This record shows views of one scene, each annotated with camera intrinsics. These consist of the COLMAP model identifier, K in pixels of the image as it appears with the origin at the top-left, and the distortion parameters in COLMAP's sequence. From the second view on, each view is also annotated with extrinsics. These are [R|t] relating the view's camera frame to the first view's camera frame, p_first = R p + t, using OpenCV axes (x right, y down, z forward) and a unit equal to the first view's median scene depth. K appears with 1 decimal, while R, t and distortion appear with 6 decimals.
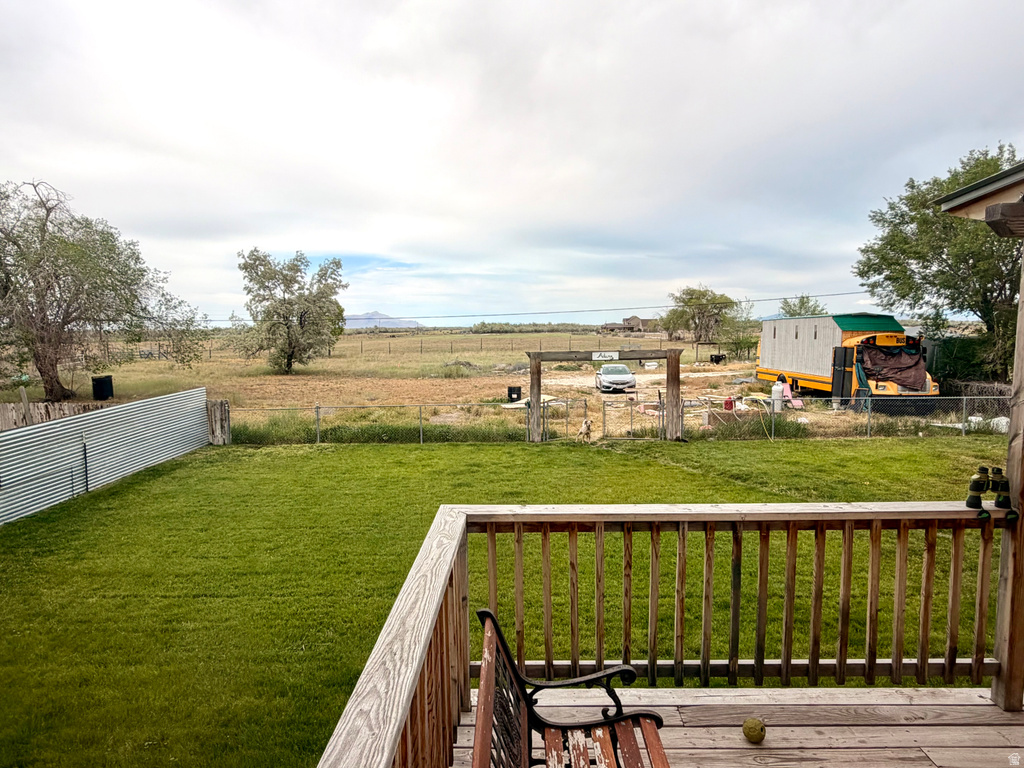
lens RADIAL K [[630.3, 0, 512.0], [0, 630.3, 384.0], [0, 0, 1]] dist [-0.005805, -0.000052]
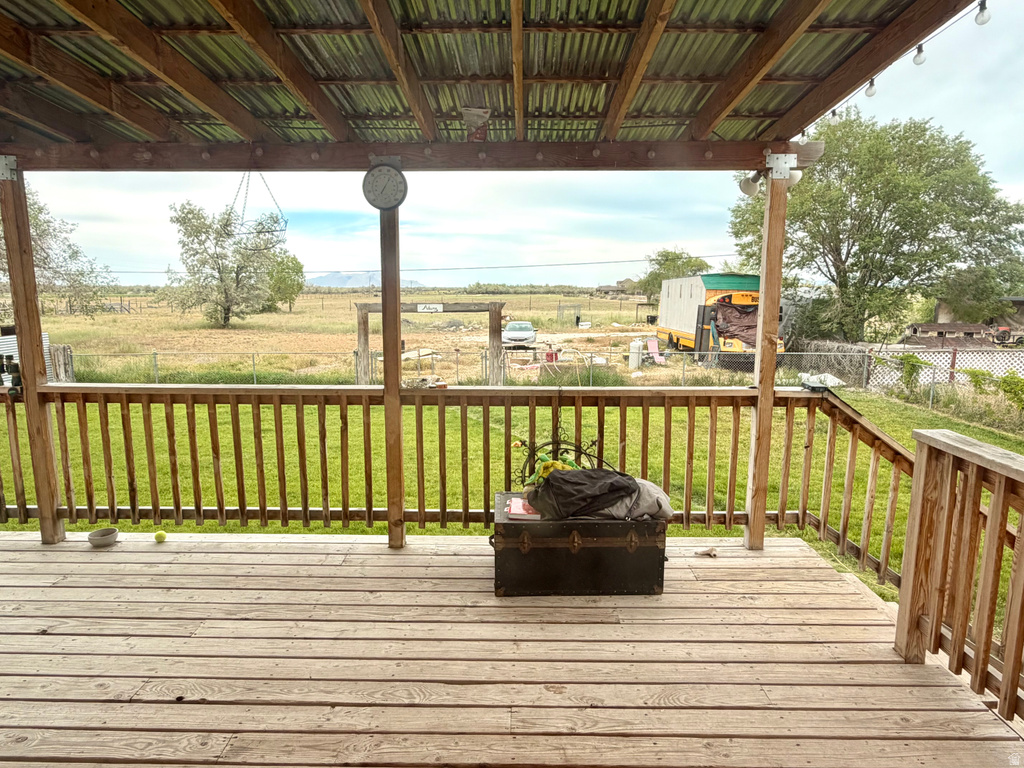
lens RADIAL K [[630.3, 0, 512.0], [0, 630.3, 384.0], [0, 0, 1]] dist [-0.005805, -0.000052]
pose [[0.999892, 0.014686, 0.000919, 0.162439], [-0.014714, 0.998066, 0.060395, 0.009040], [-0.000030, -0.060402, 0.998174, -0.025968]]
